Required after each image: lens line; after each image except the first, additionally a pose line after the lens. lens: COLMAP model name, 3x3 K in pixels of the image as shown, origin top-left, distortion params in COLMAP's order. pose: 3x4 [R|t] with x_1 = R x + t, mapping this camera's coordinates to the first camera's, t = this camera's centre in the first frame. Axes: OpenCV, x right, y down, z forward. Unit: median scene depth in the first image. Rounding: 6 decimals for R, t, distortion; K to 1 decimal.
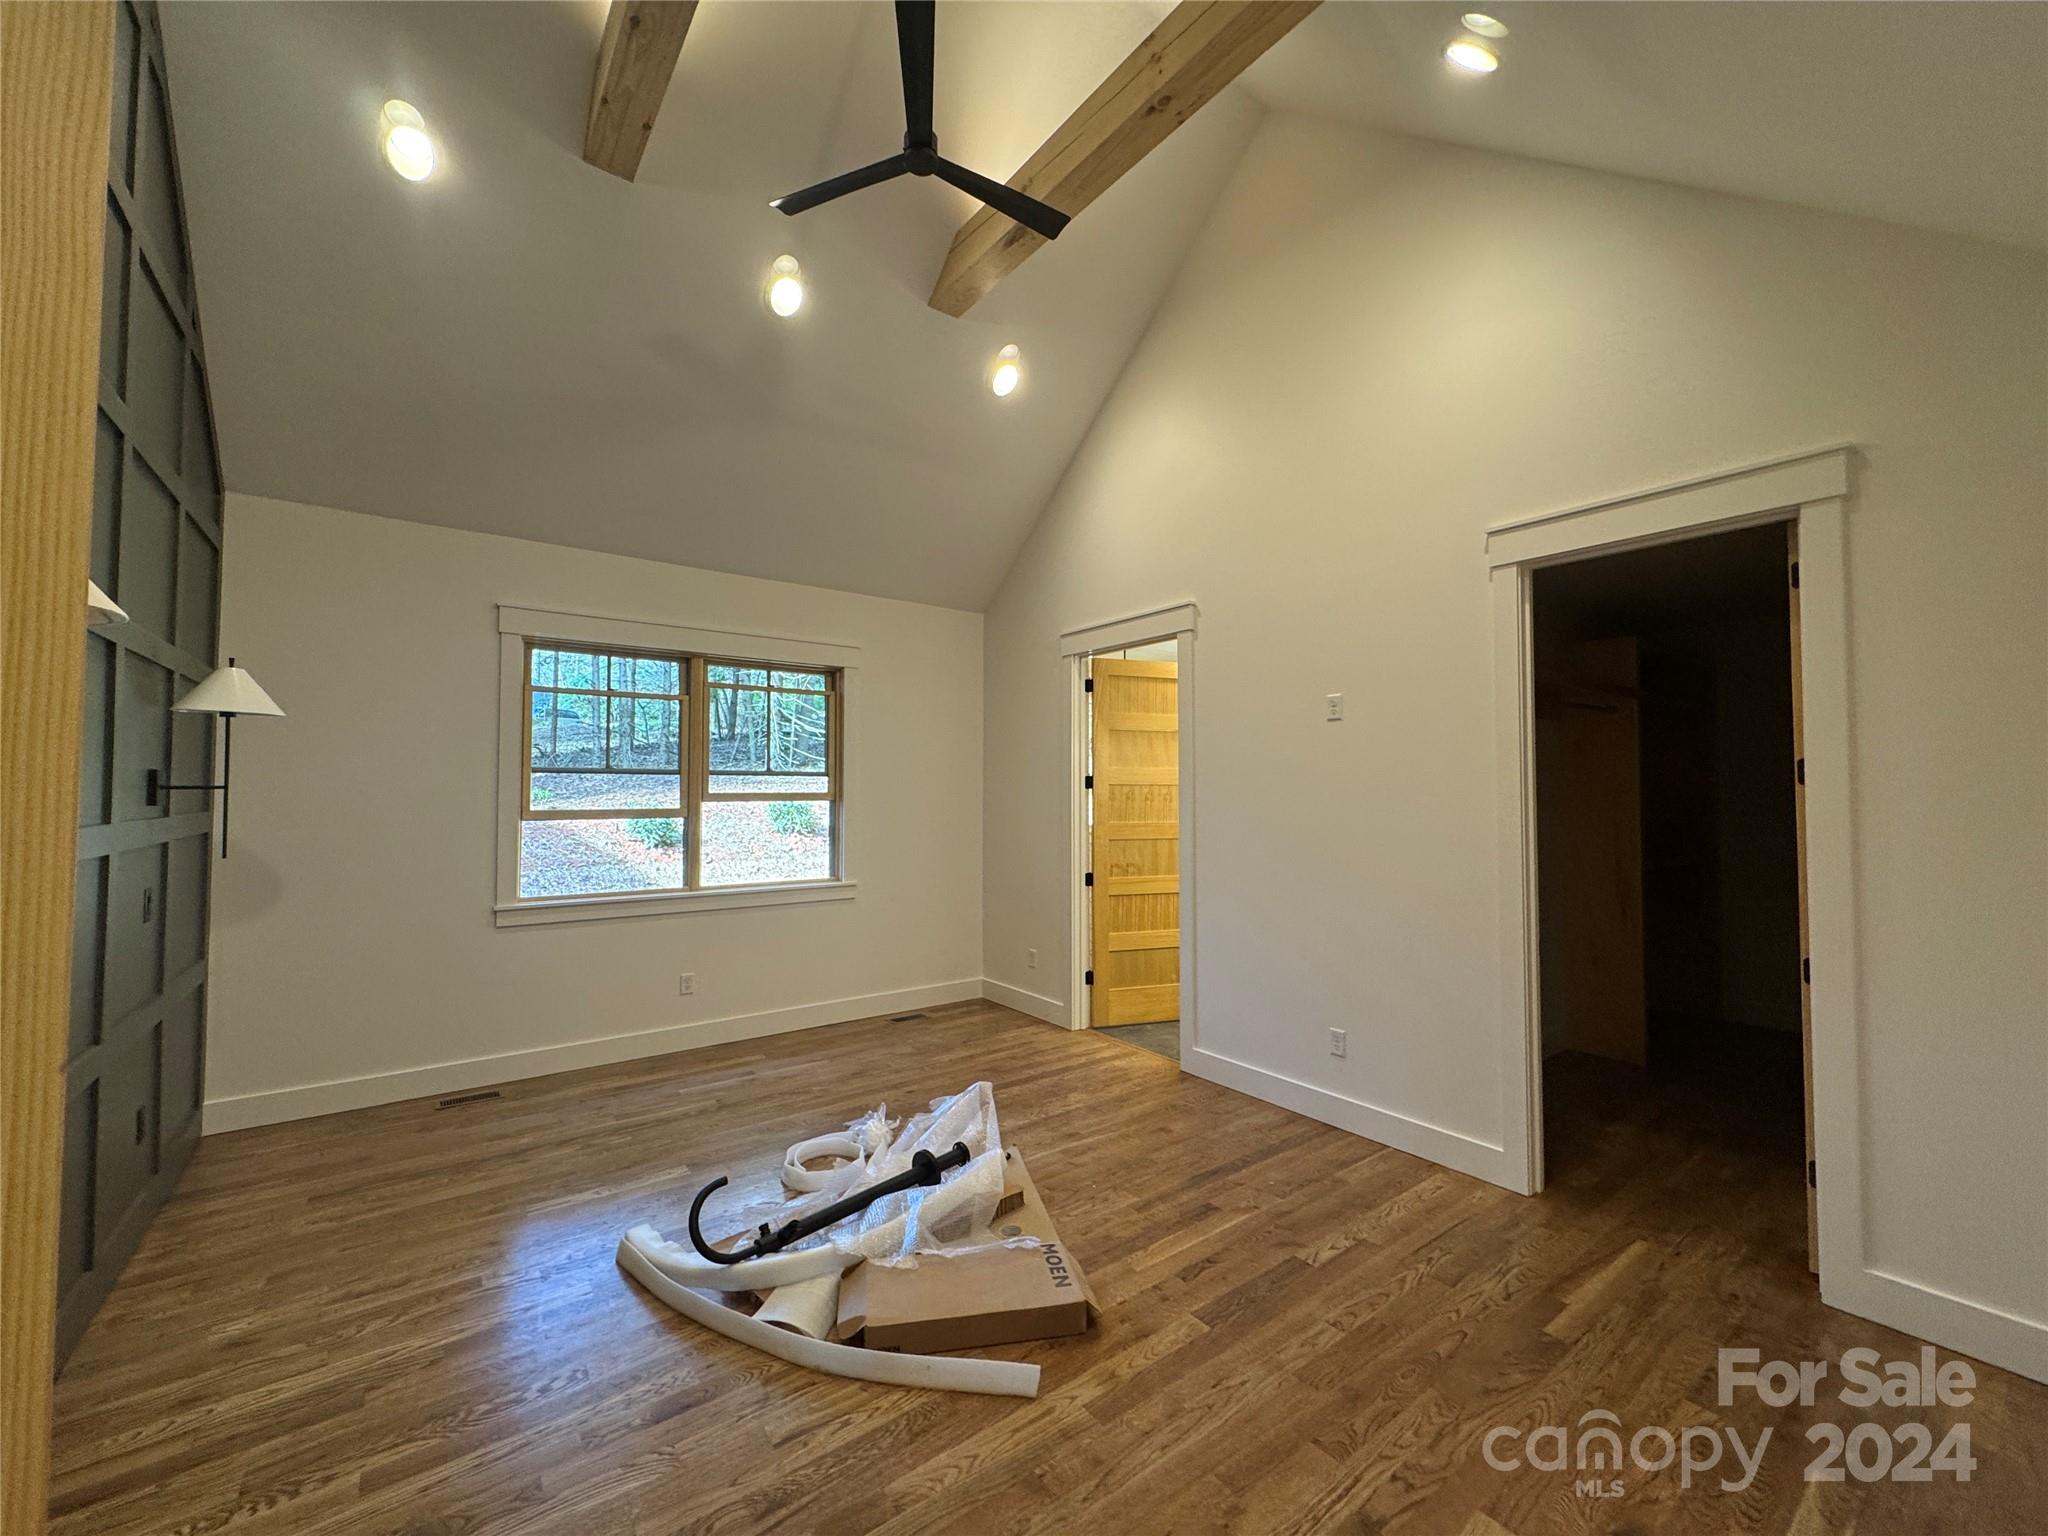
lens RADIAL K [[814.2, 0, 1023.1], [0, 814.2, 769.2], [0, 0, 1]] dist [-0.000292, 0.000082]
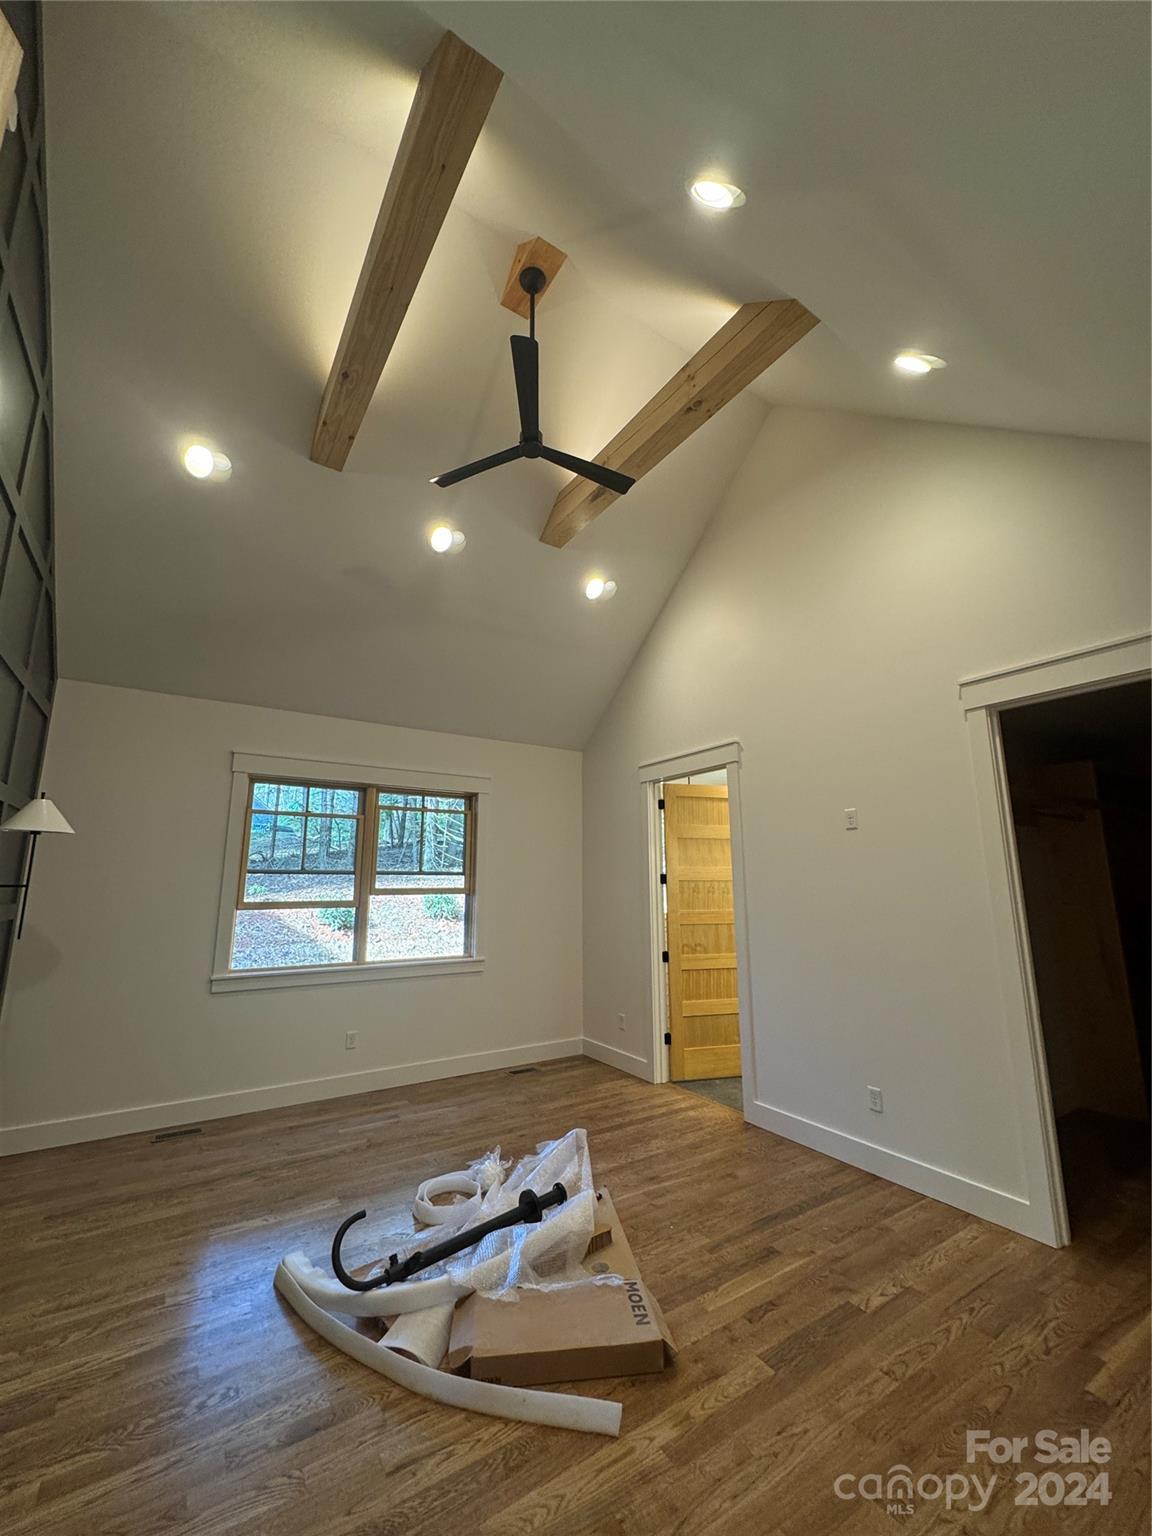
lens RADIAL K [[610.6, 0, 580.6], [0, 610.6, 769.5], [0, 0, 1]] dist [-0.000292, 0.000082]
pose [[0.997898, -0.015911, -0.062823, 0.021318], [0.005686, 0.987150, -0.159697, -0.001761], [0.064556, 0.159004, 0.985165, 0.013739]]
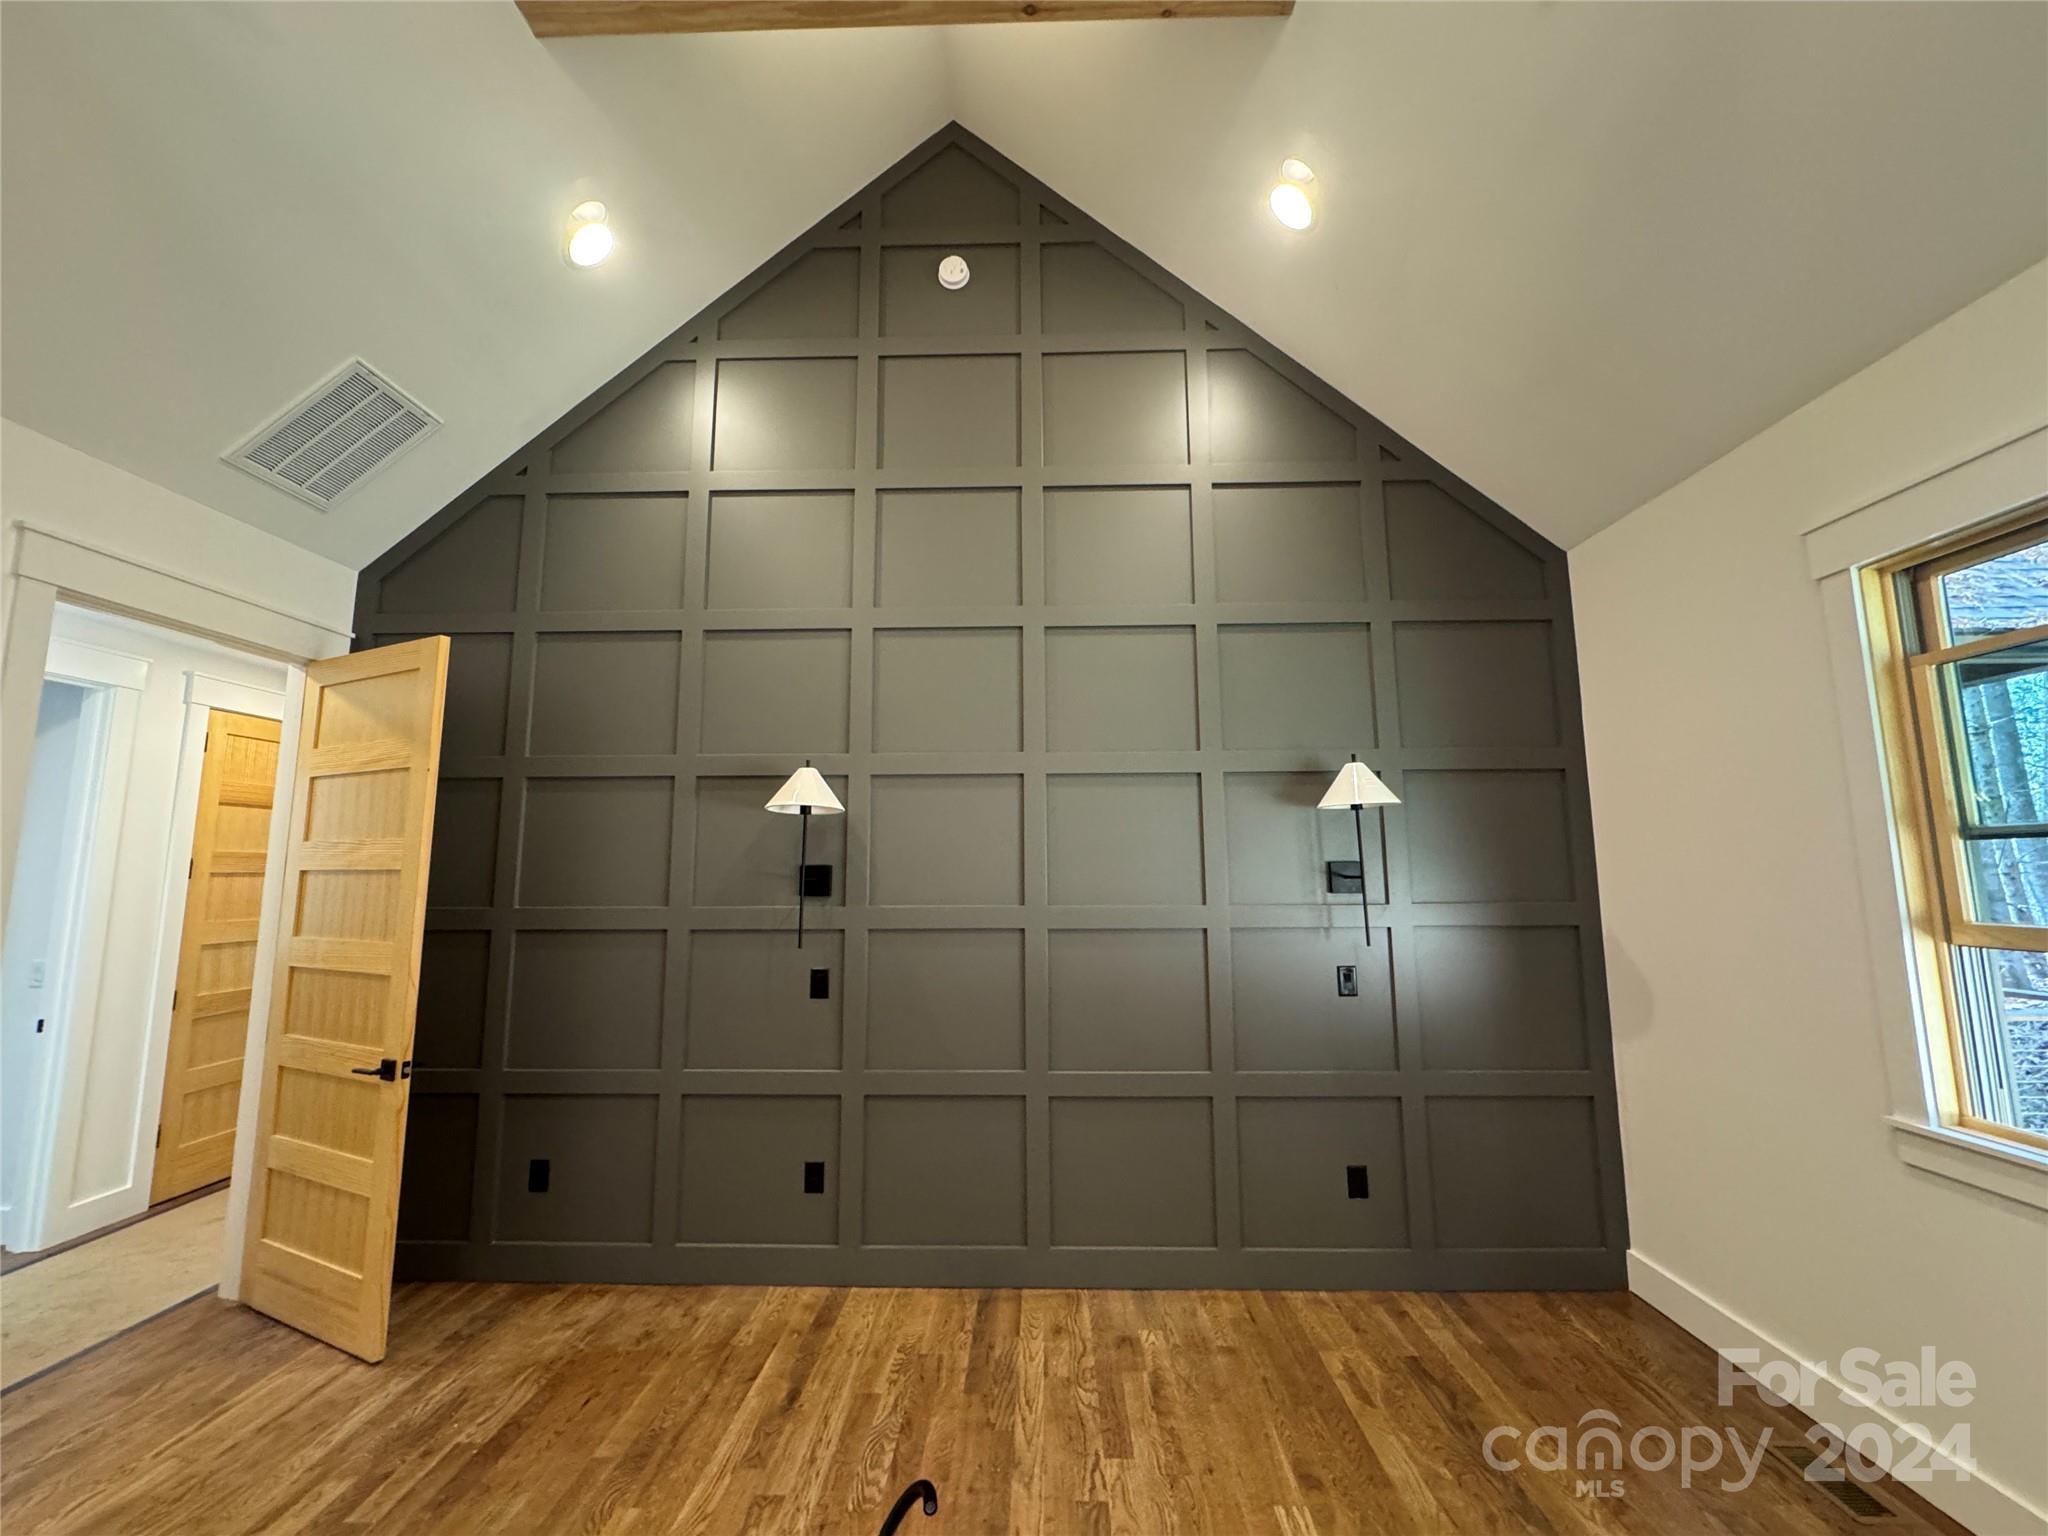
lens RADIAL K [[814.2, 0, 1021.9], [0, 814.2, 769.1], [0, 0, 1]] dist [-0.000292, 0.000082]
pose [[-0.614185, -0.099568, -0.782856, 0.123321], [0.022653, 0.989376, -0.143607, 0.025850], [0.788837, -0.105935, -0.605404, 1.306268]]
